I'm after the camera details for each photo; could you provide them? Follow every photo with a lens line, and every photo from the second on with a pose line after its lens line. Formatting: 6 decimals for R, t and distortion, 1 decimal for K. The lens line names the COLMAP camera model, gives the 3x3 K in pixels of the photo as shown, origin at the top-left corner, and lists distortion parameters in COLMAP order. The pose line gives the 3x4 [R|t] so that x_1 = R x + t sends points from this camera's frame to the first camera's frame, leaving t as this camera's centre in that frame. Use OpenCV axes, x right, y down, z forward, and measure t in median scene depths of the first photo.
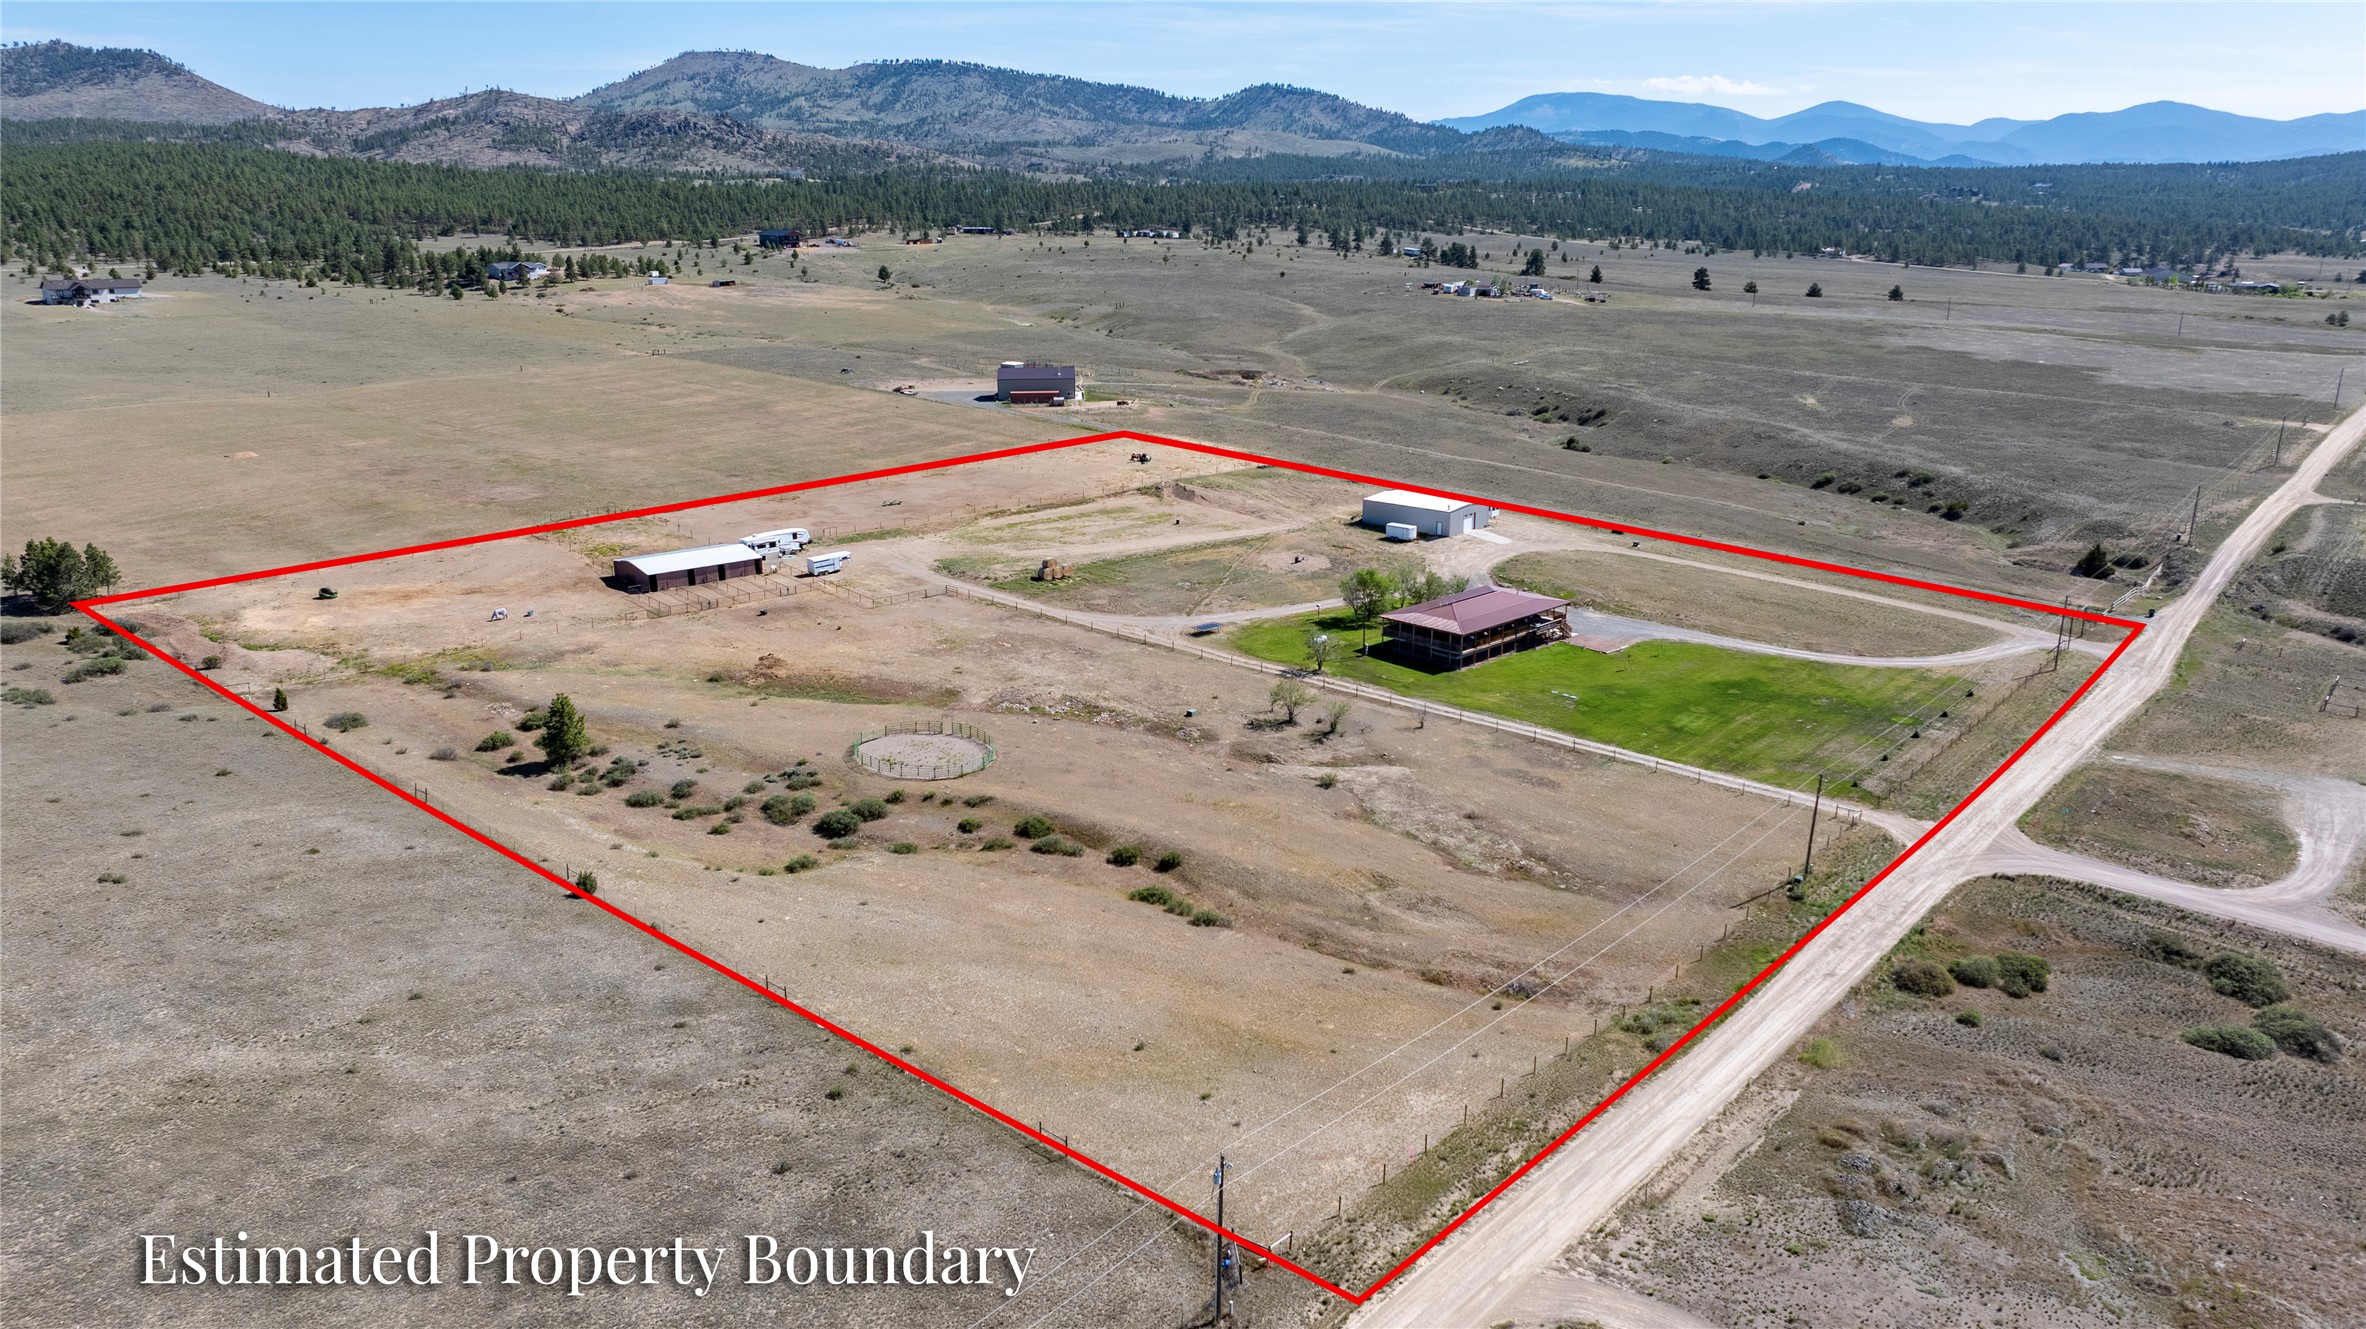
lens RADIAL K [[1660.8, 0, 1192.0], [0, 1660.8, 625.0], [0, 0, 1]] dist [-0.010126, 0.001466]
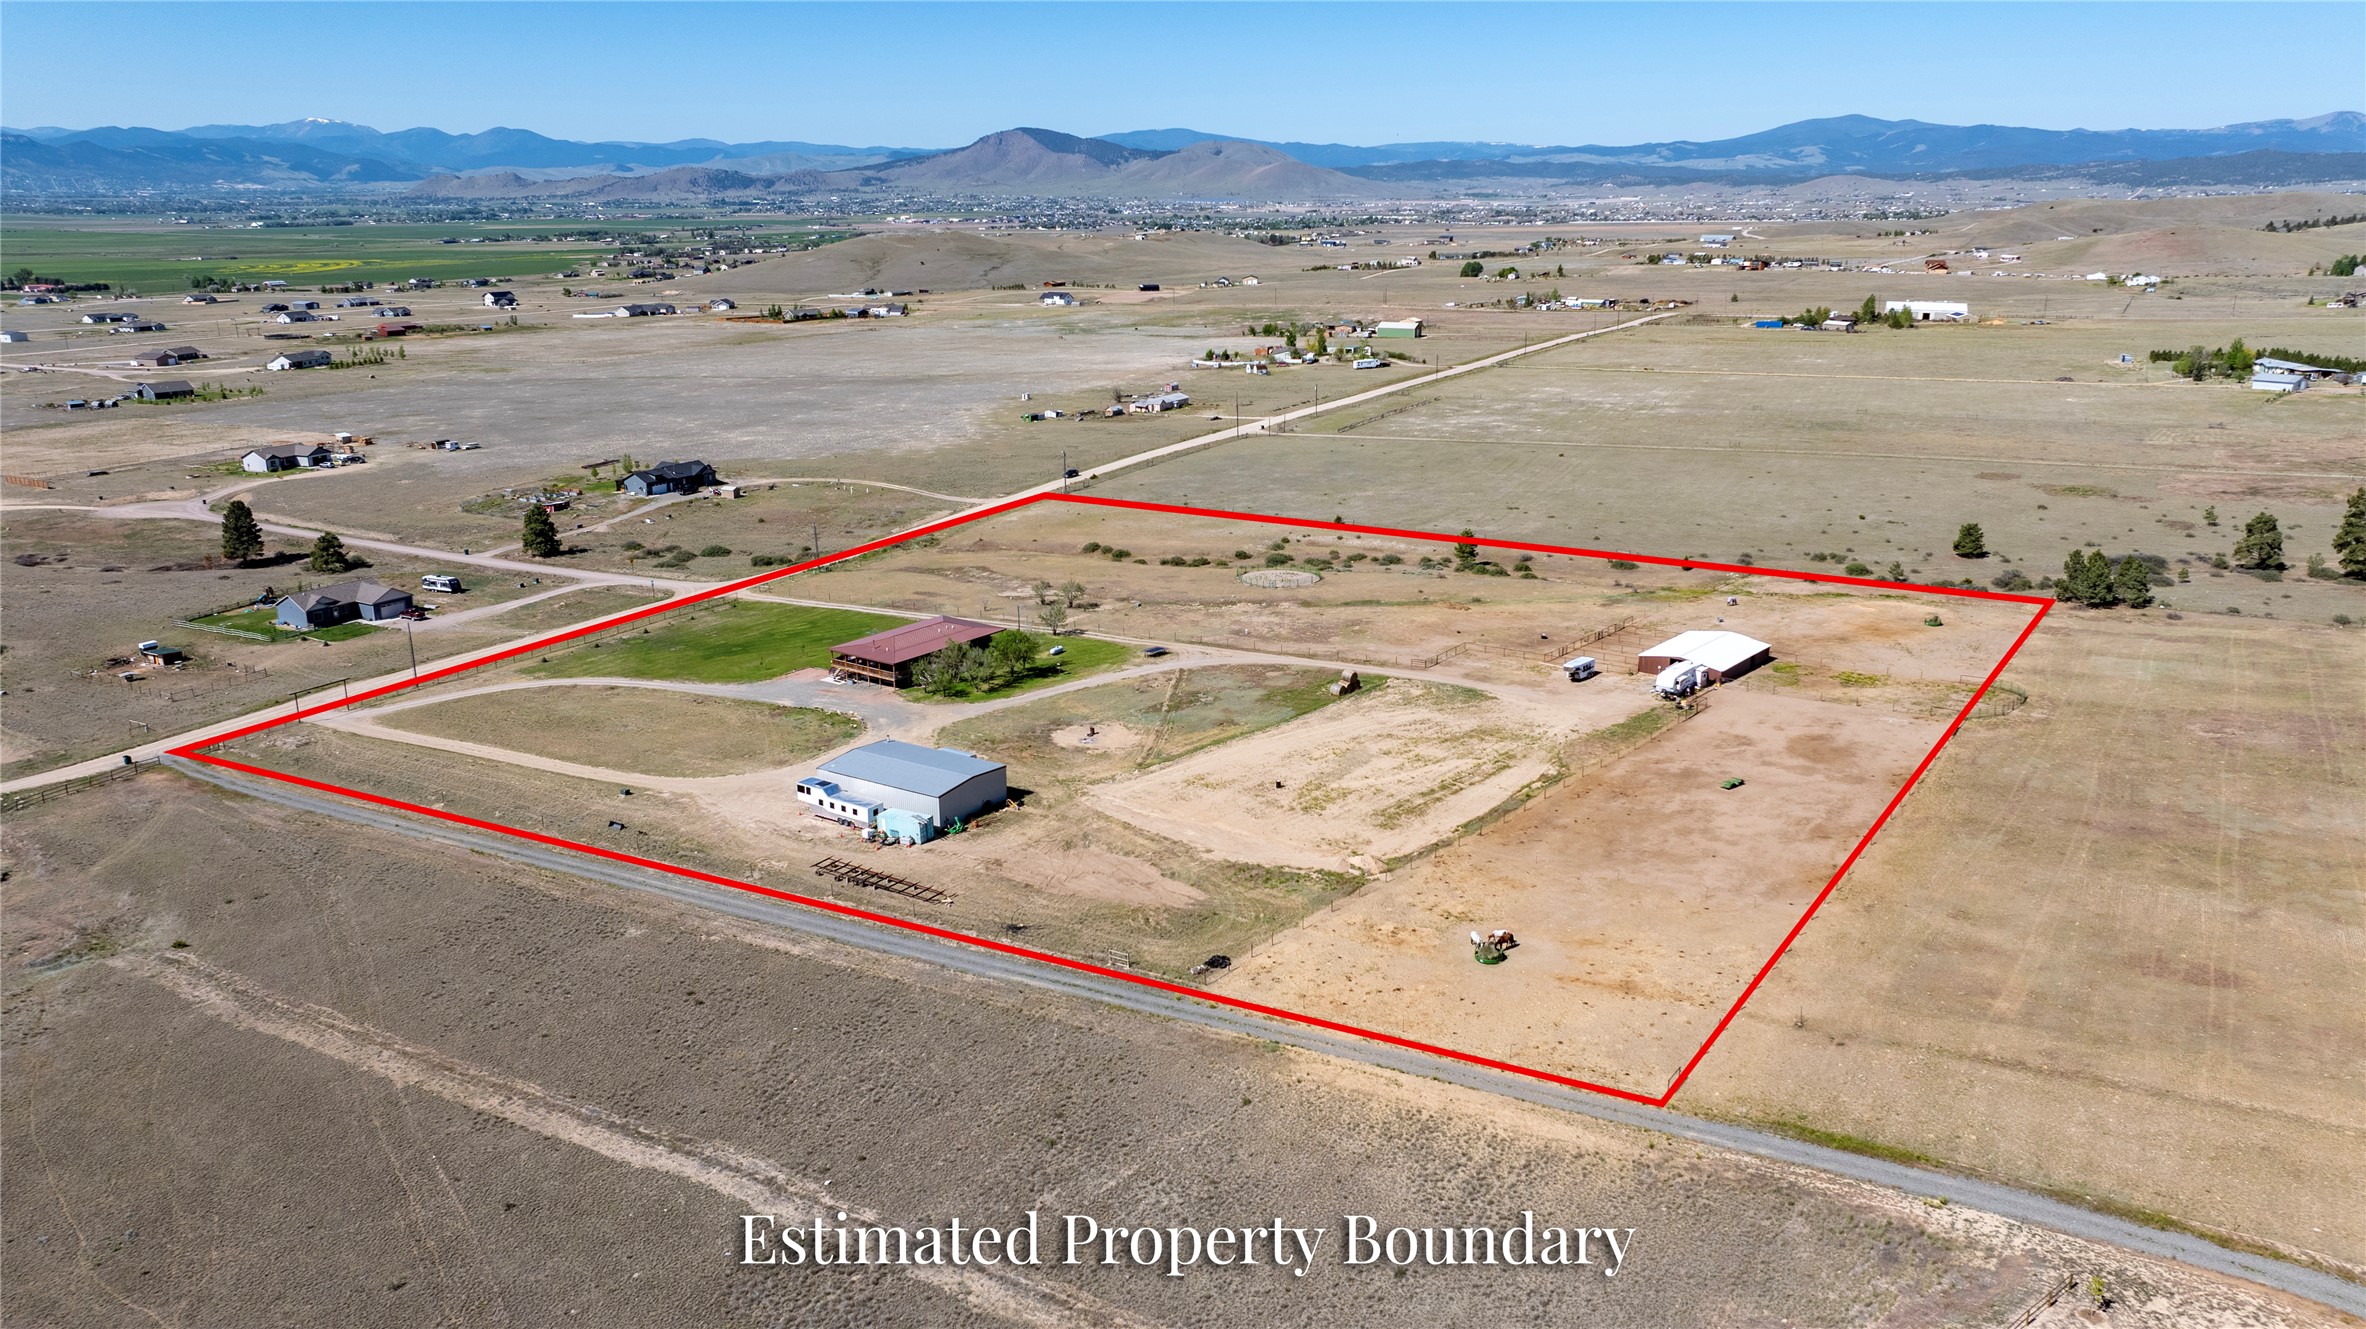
lens RADIAL K [[1660.8, 0, 1192.0], [0, 1660.8, 625.0], [0, 0, 1]] dist [-0.010126, 0.001466]
pose [[-0.983371, 0.047682, -0.175235, 0.206026], [-0.045937, 0.868227, 0.494036, -0.651477], [0.175700, 0.493871, -0.851599, 2.212309]]
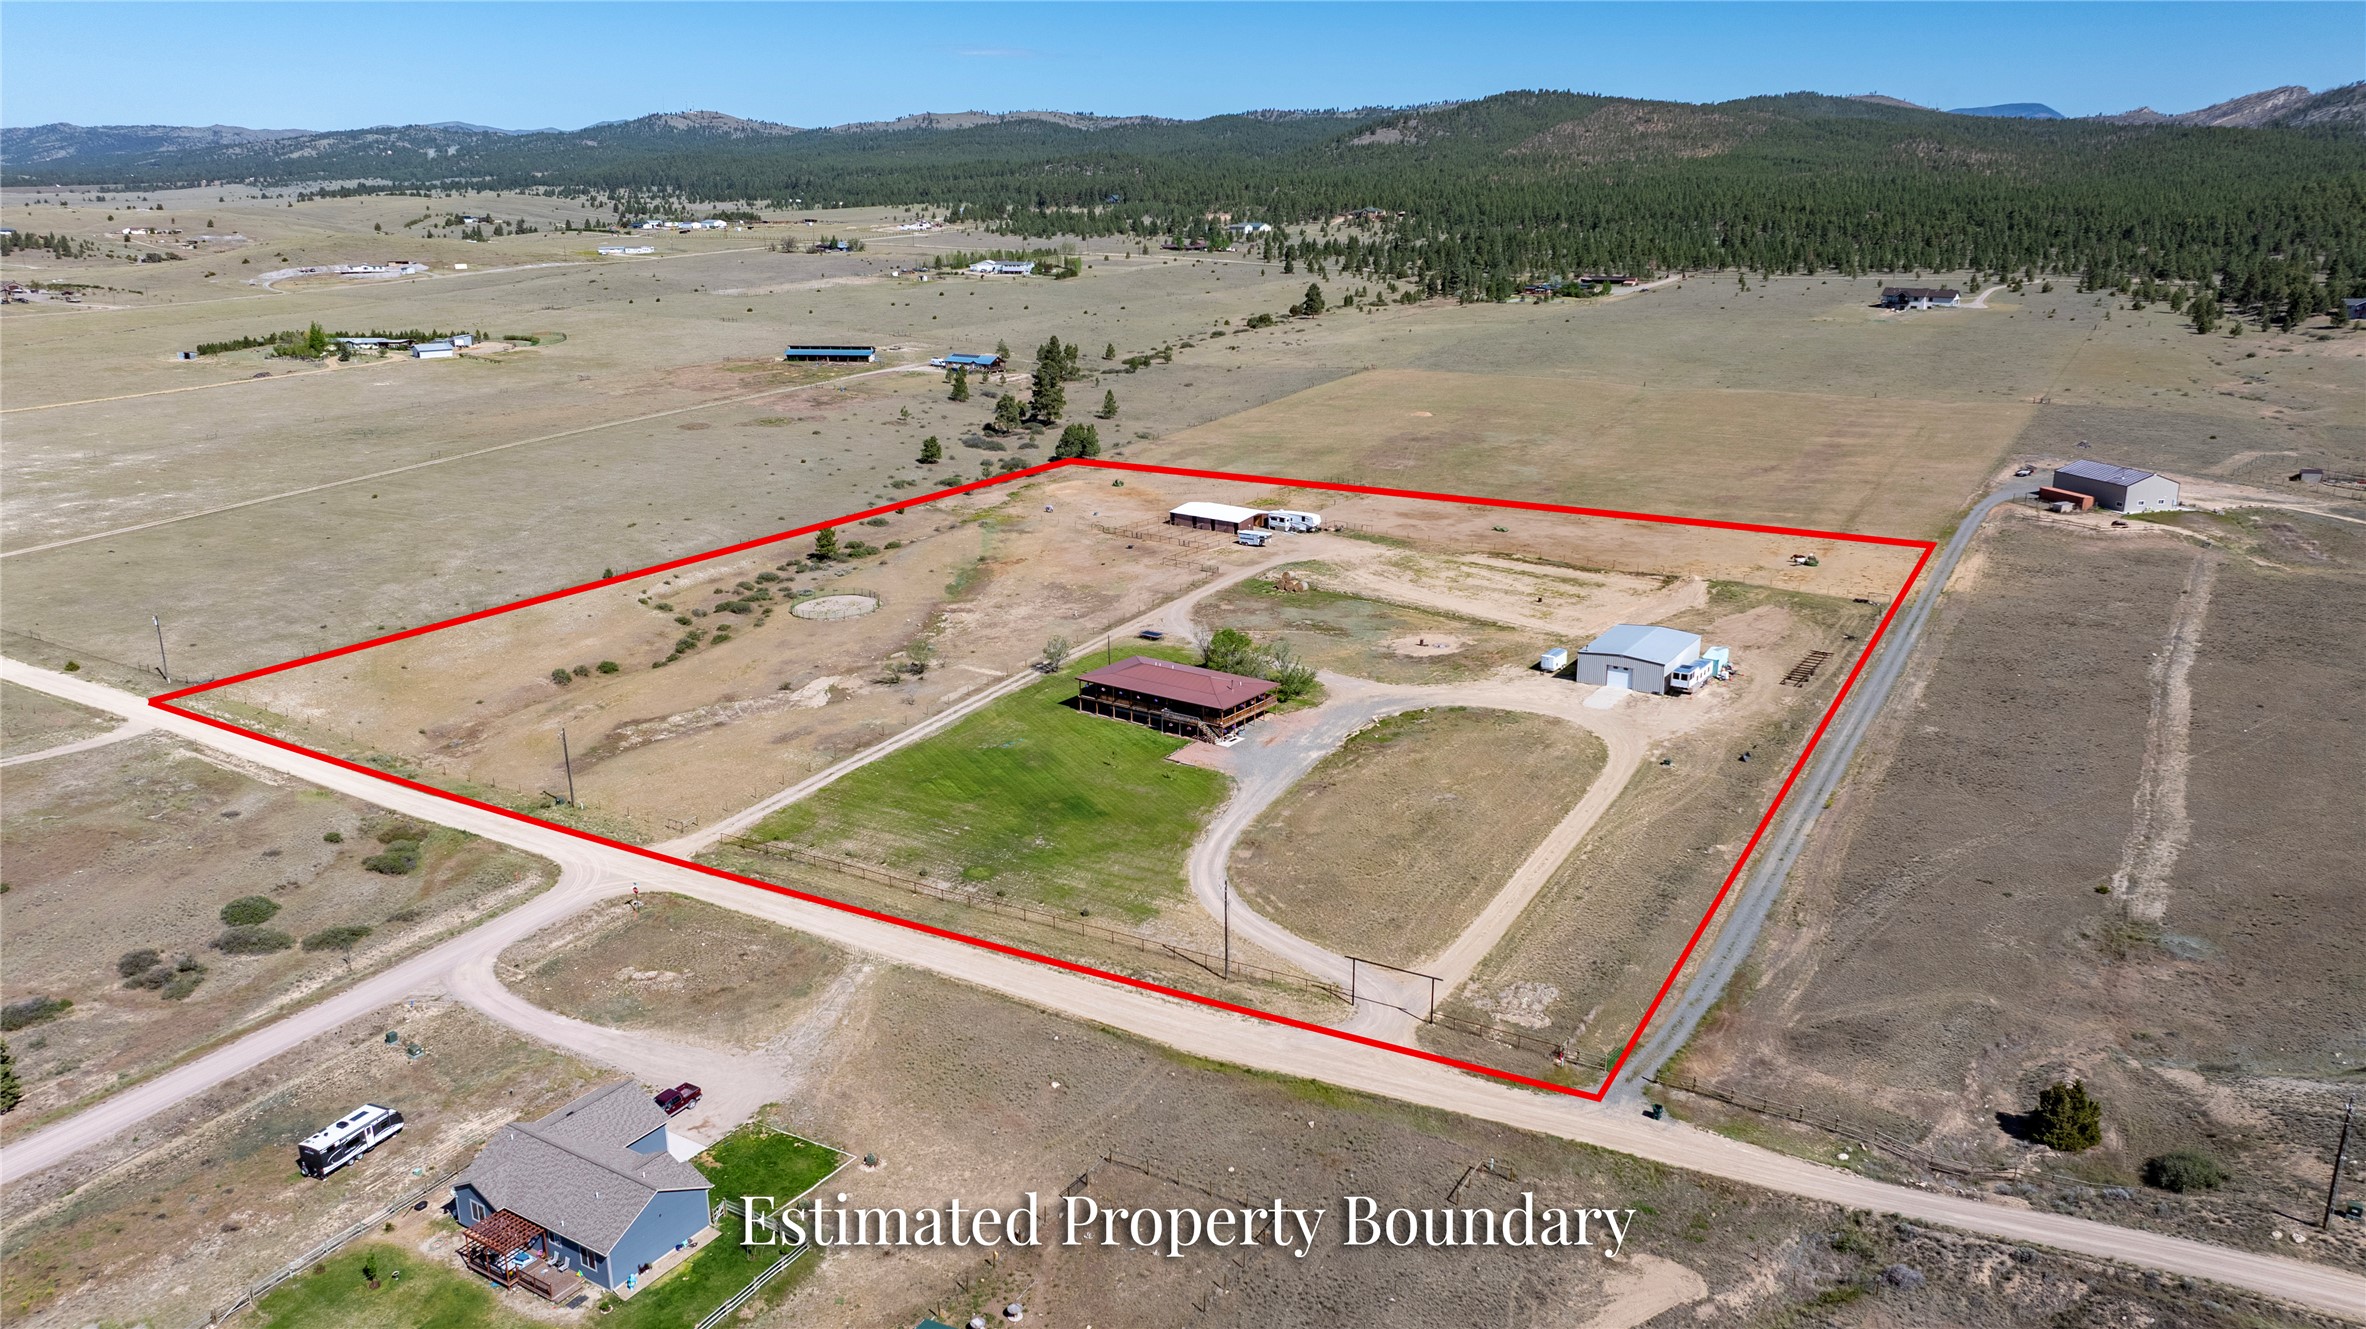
lens RADIAL K [[1648.7, 0, 1191.7], [0, 1648.7, 666.1], [0, 0, 1]] dist [-0.034313, 0.046913]
pose [[0.176463, 0.275380, -0.945001, 1.231750], [-0.250920, 0.940933, 0.227340, -0.273716], [0.951788, 0.197003, 0.235138, 0.856508]]
